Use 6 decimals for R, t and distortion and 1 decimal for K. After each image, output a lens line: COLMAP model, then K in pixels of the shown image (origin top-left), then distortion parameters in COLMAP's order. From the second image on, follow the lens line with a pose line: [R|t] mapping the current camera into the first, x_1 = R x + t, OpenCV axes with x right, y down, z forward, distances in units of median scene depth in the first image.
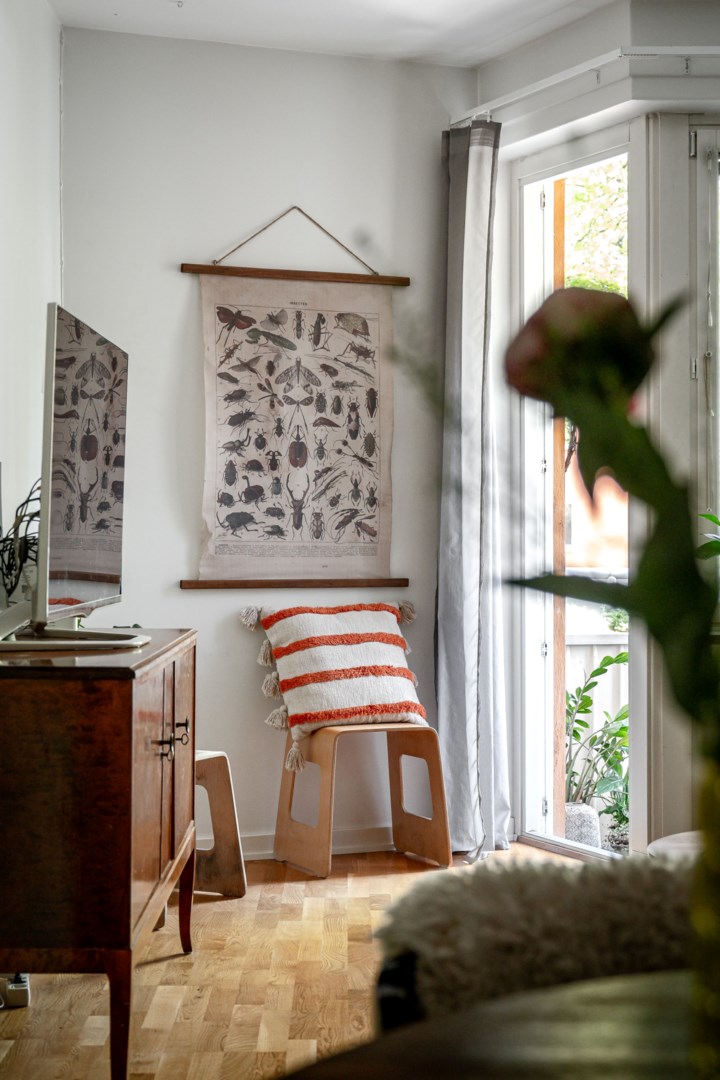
lens RADIAL K [[1916.1, 0, 359.5], [0, 1916.1, 537.4], [0, 0, 1]] dist [0.016882, 0.000000]
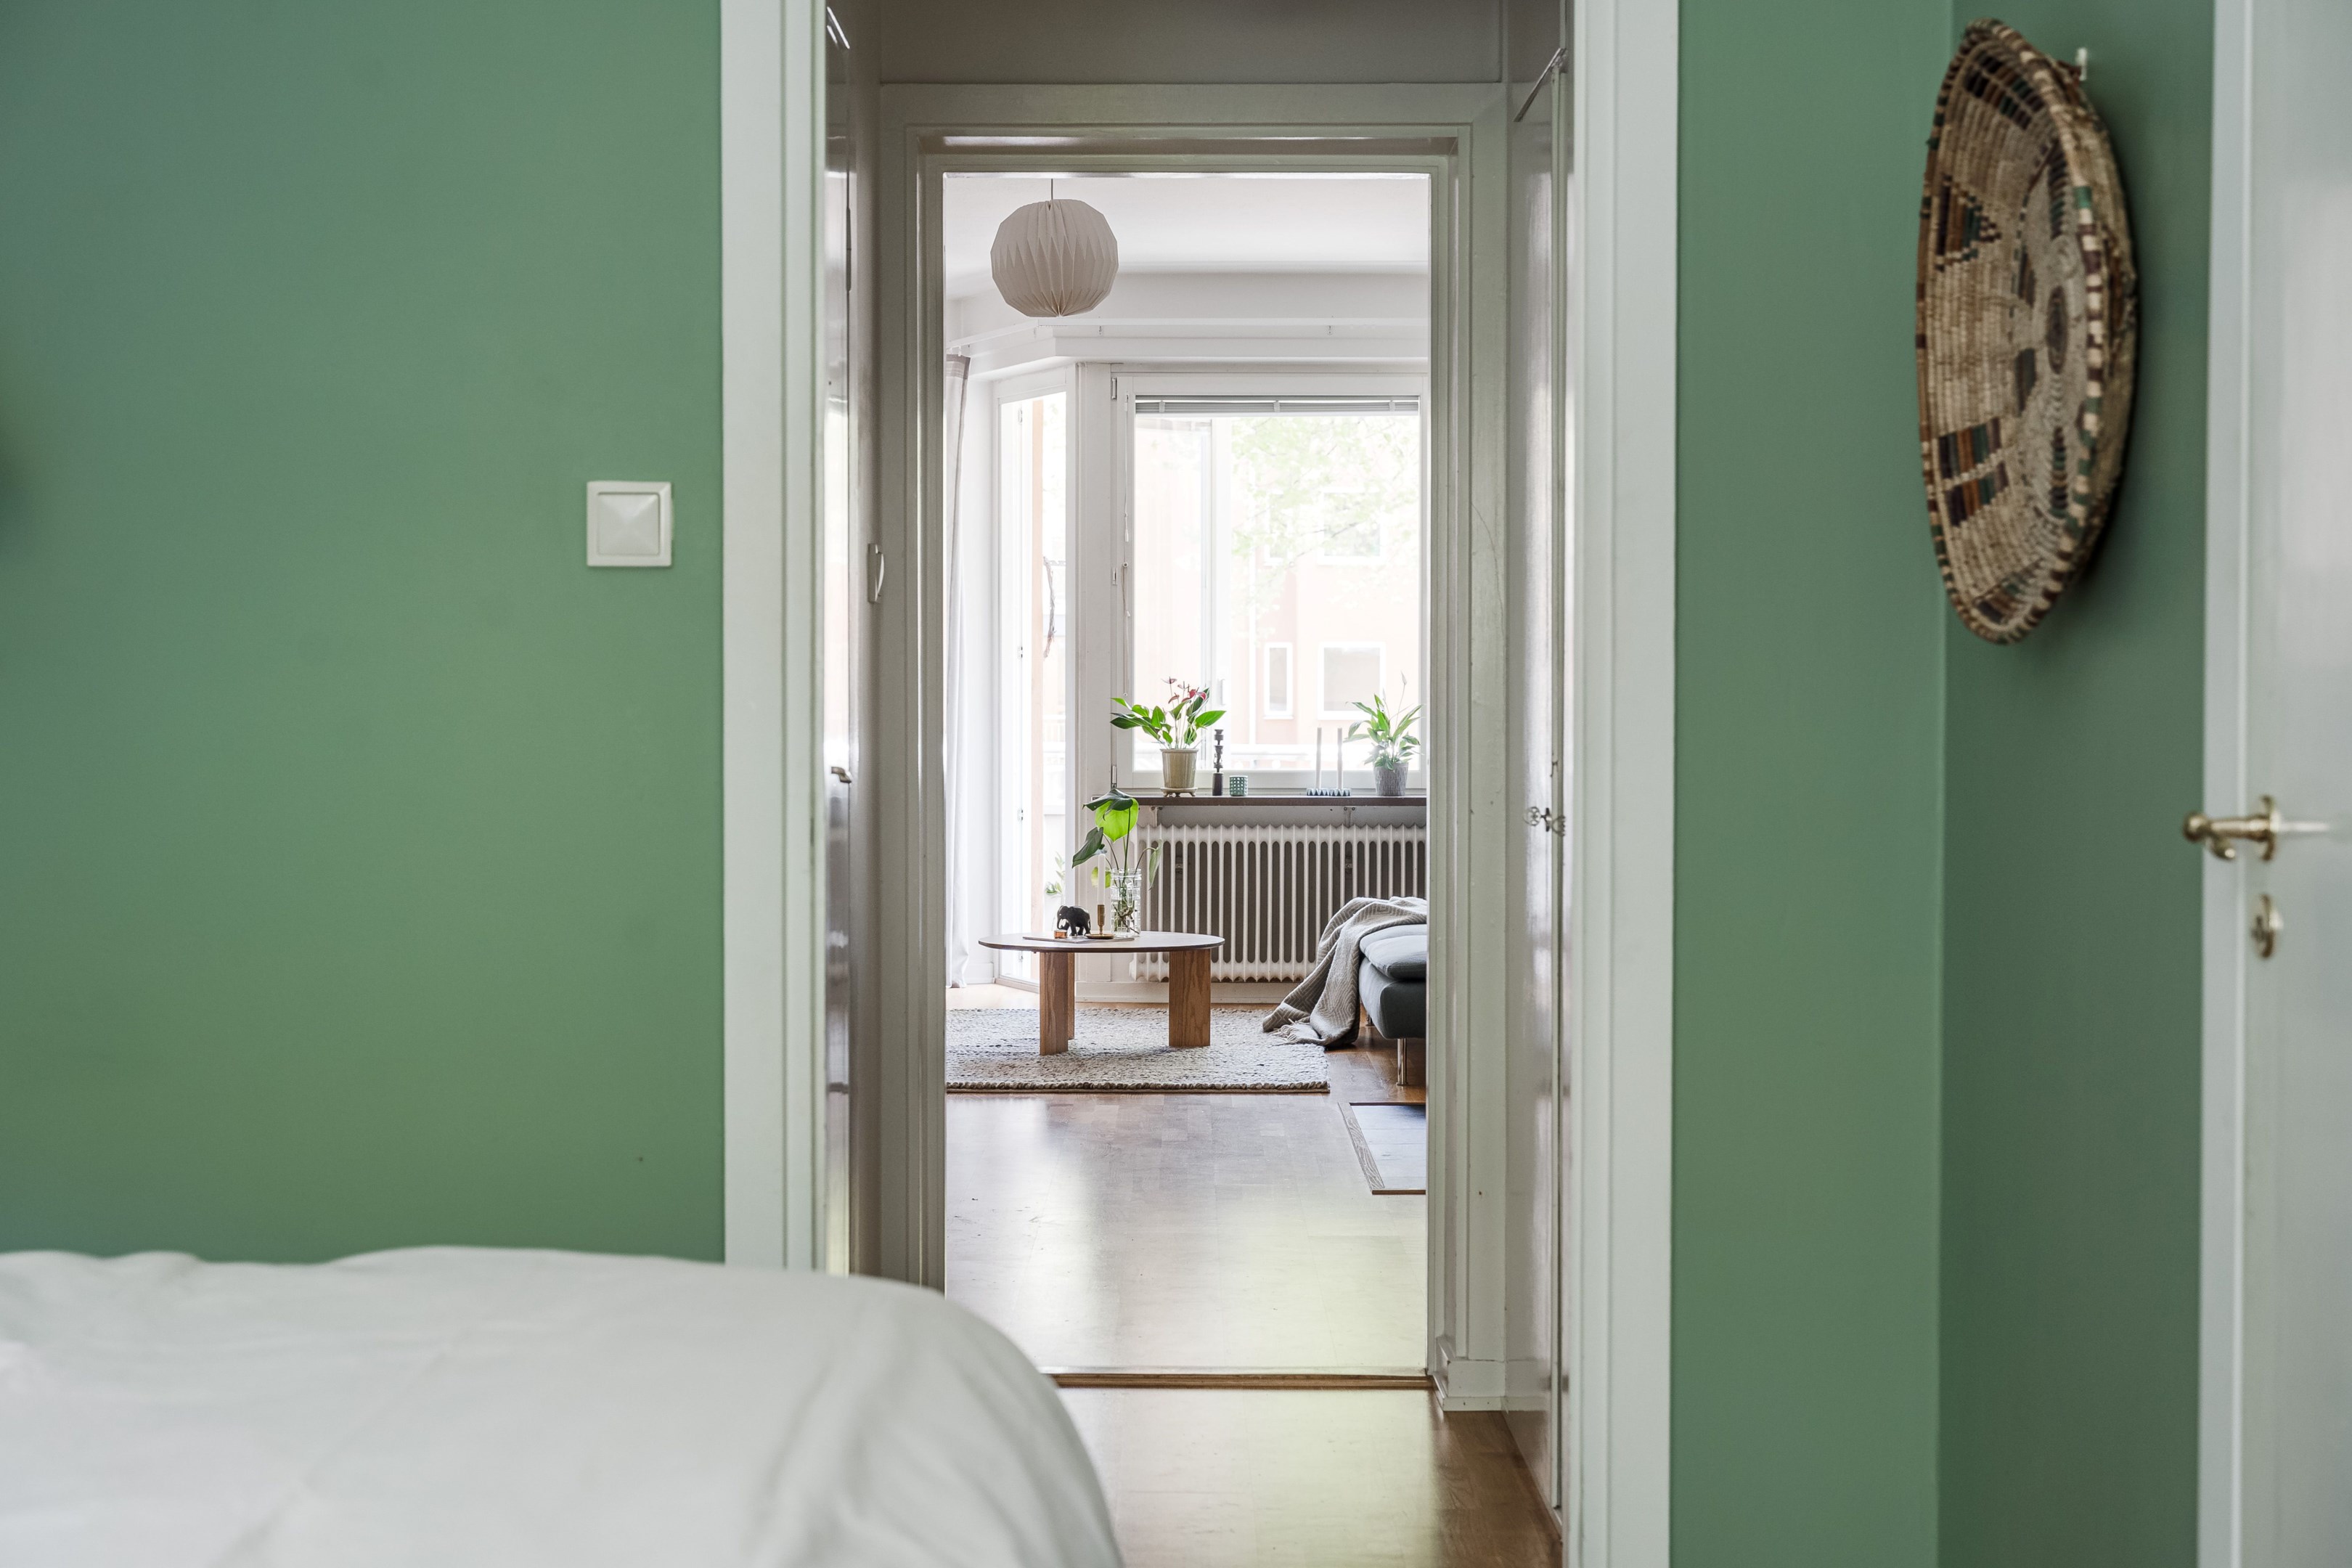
lens RADIAL K [[3313.2, 0, 1179.1], [0, 3313.2, 774.8], [0, 0, 1]] dist [-0.007073, 0.000000]
pose [[0.999880, 0.004723, -0.014760, 0.231768], [-0.004327, 0.999632, 0.026761, -0.018506], [0.014881, -0.026694, 0.999533, -1.008531]]
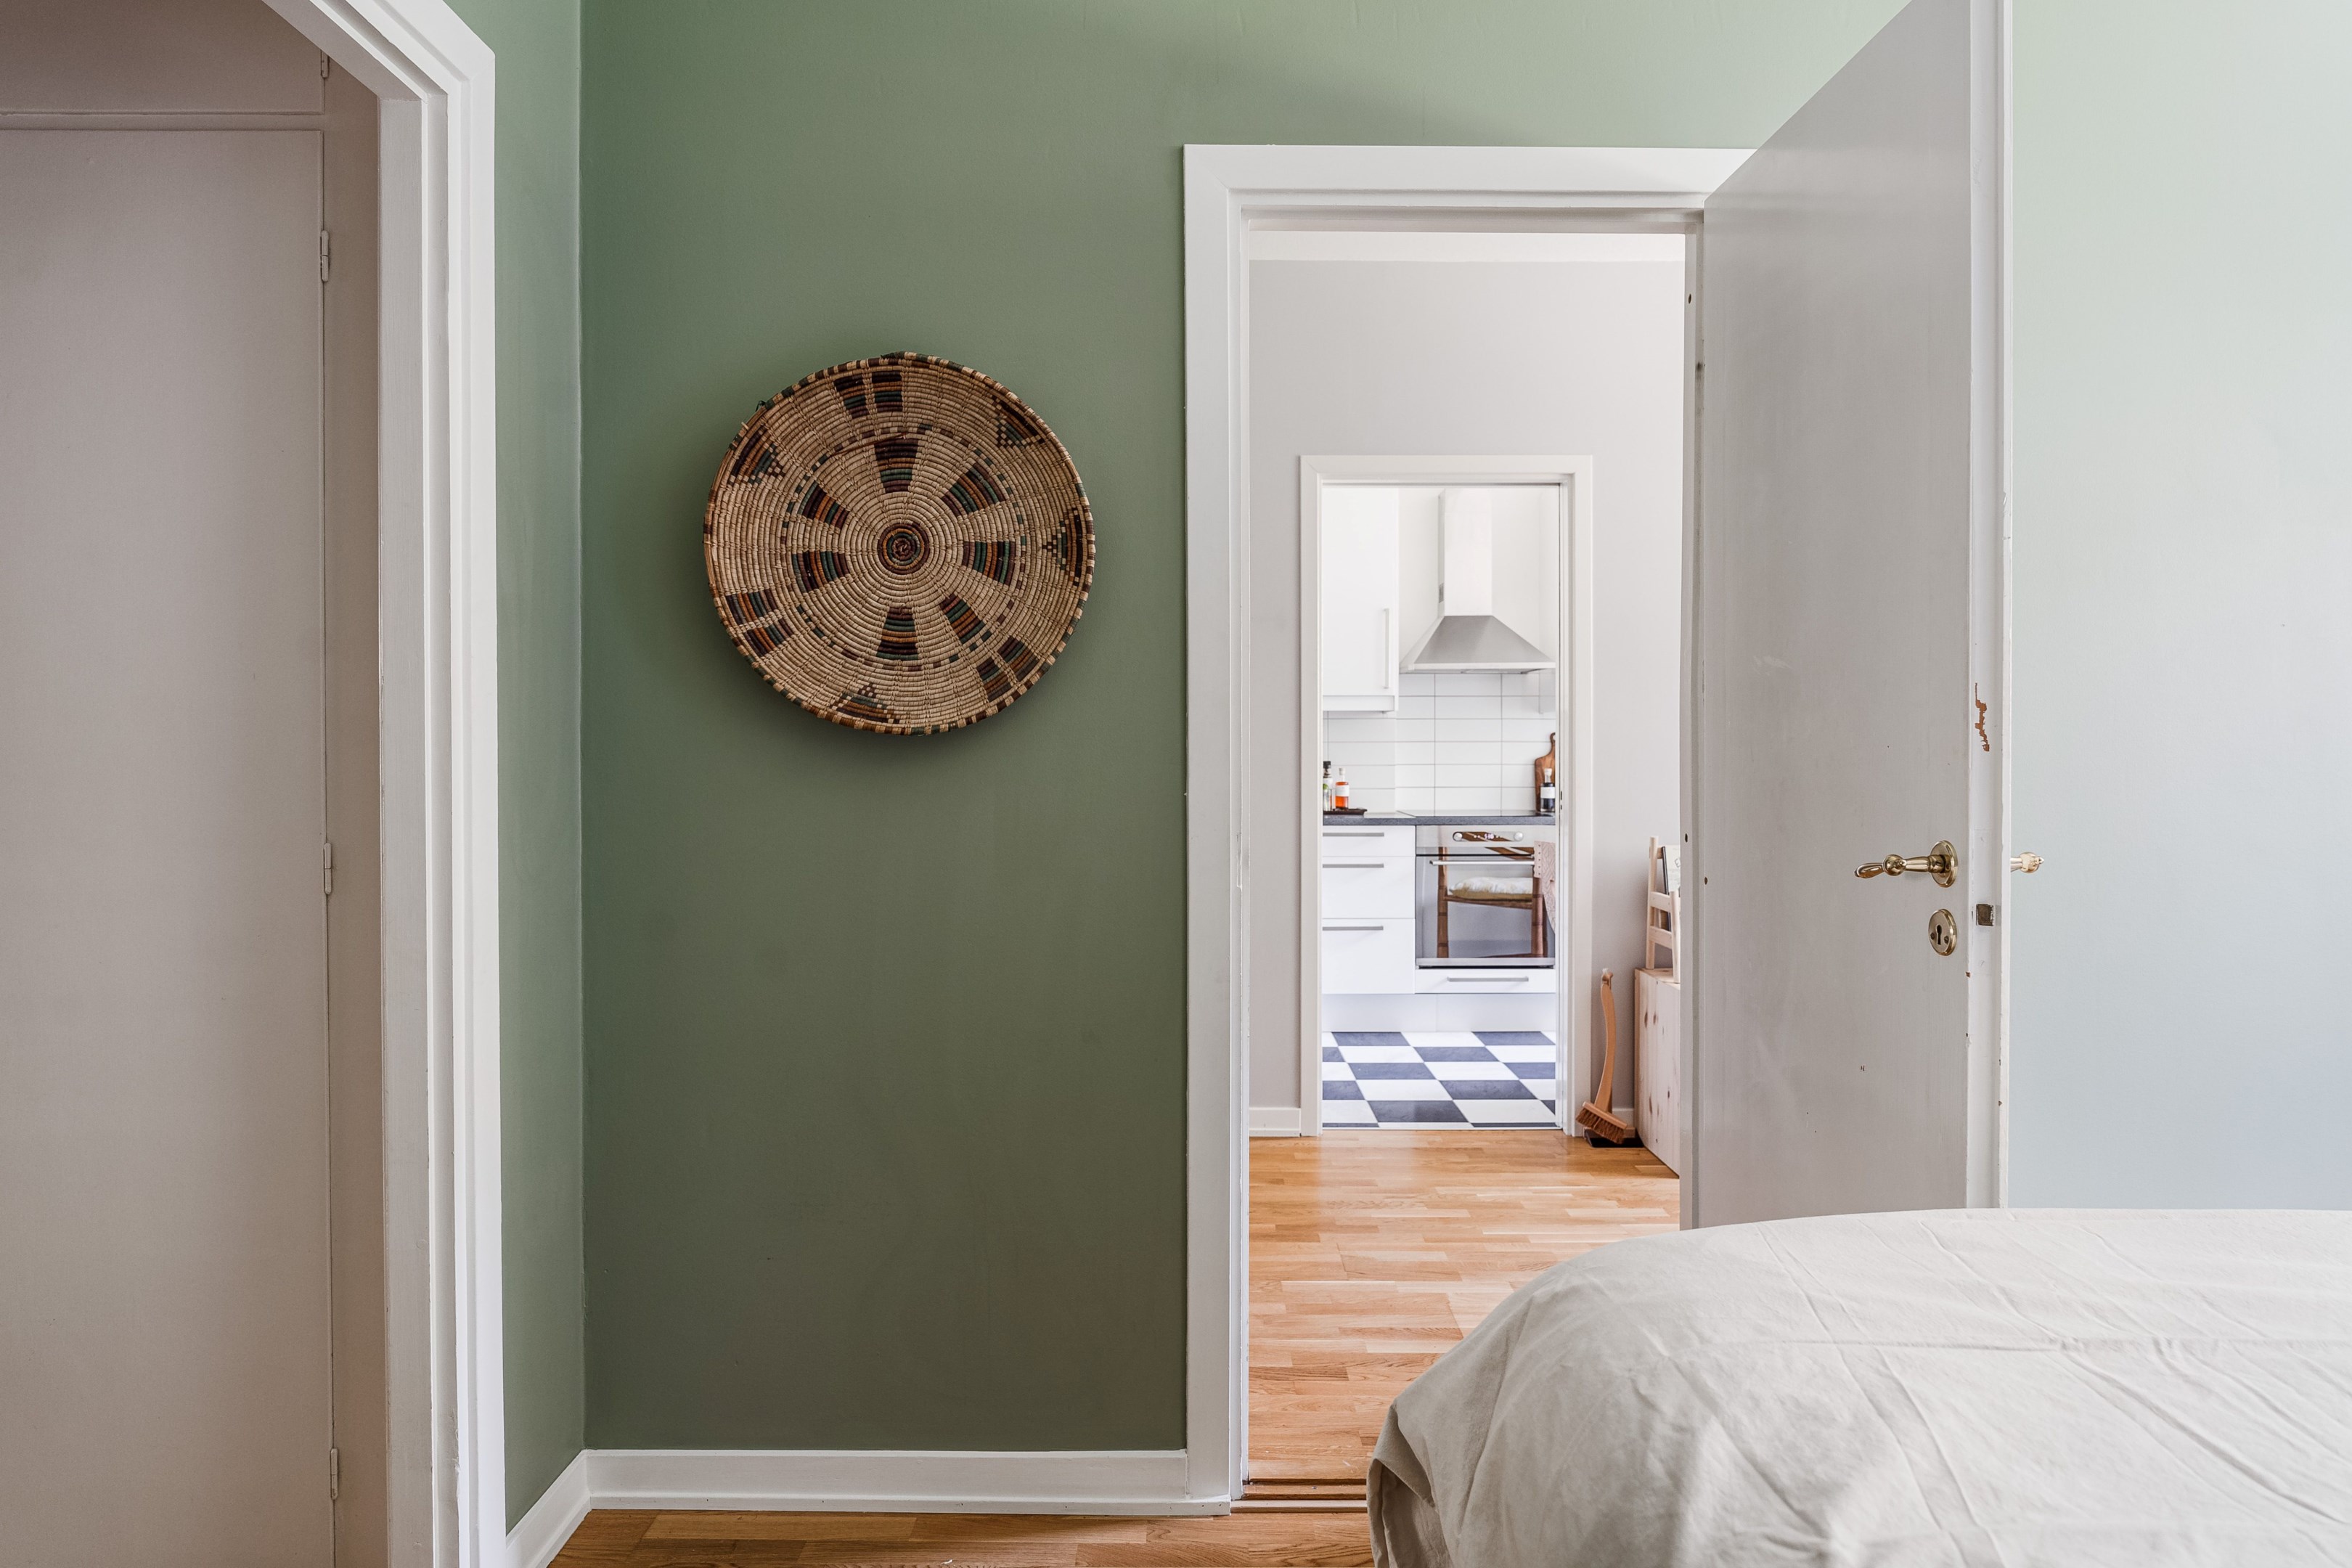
lens RADIAL K [[1430.8, 0, 1175.0], [0, 1430.8, 782.1], [0, 0, 1]] dist [0.003407, 0.001011]
pose [[0.017985, -0.019407, 0.999650, 0.008076], [-0.004342, 0.999801, 0.019488, -0.020915], [-0.999829, -0.004691, 0.017897, -0.605166]]
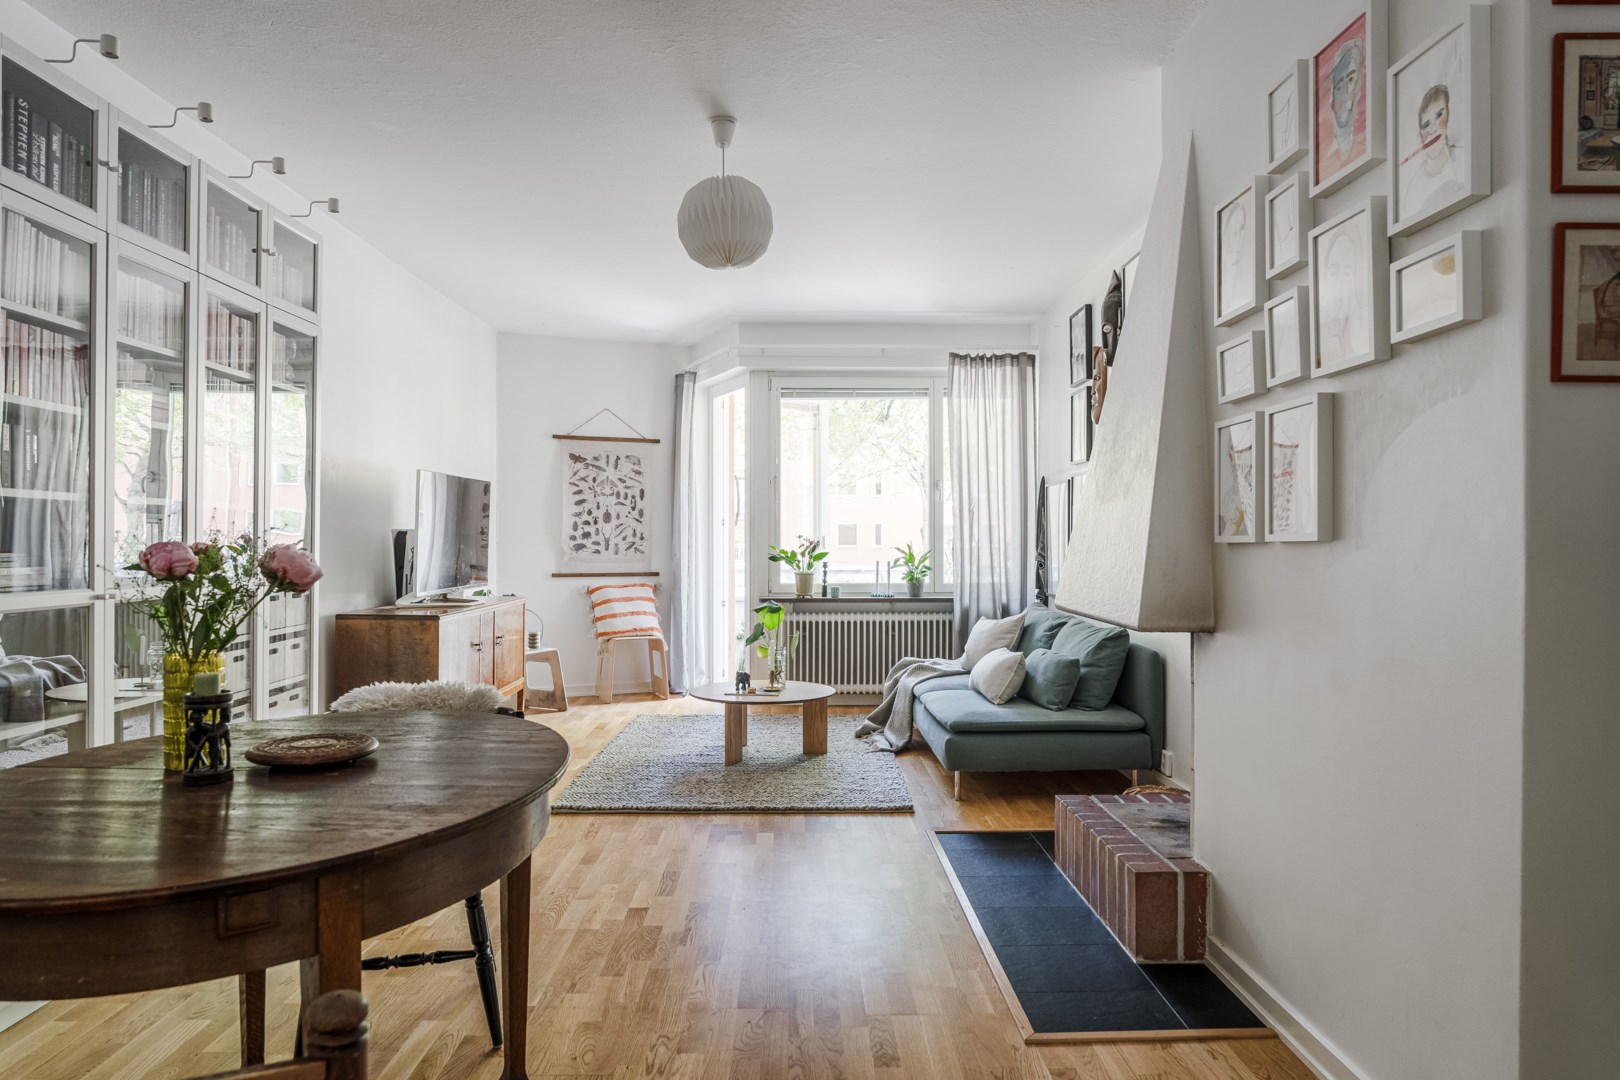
lens RADIAL K [[985.5, 0, 802.6], [0, 985.5, 541.5], [0, 0, 1]] dist [0.003407, 0.001011]
pose [[0.999996, 0.002606, -0.001090, 0.202543], [-0.002602, 0.999991, 0.003407, -0.019949], [0.001099, -0.003404, 0.999994, -0.170160]]
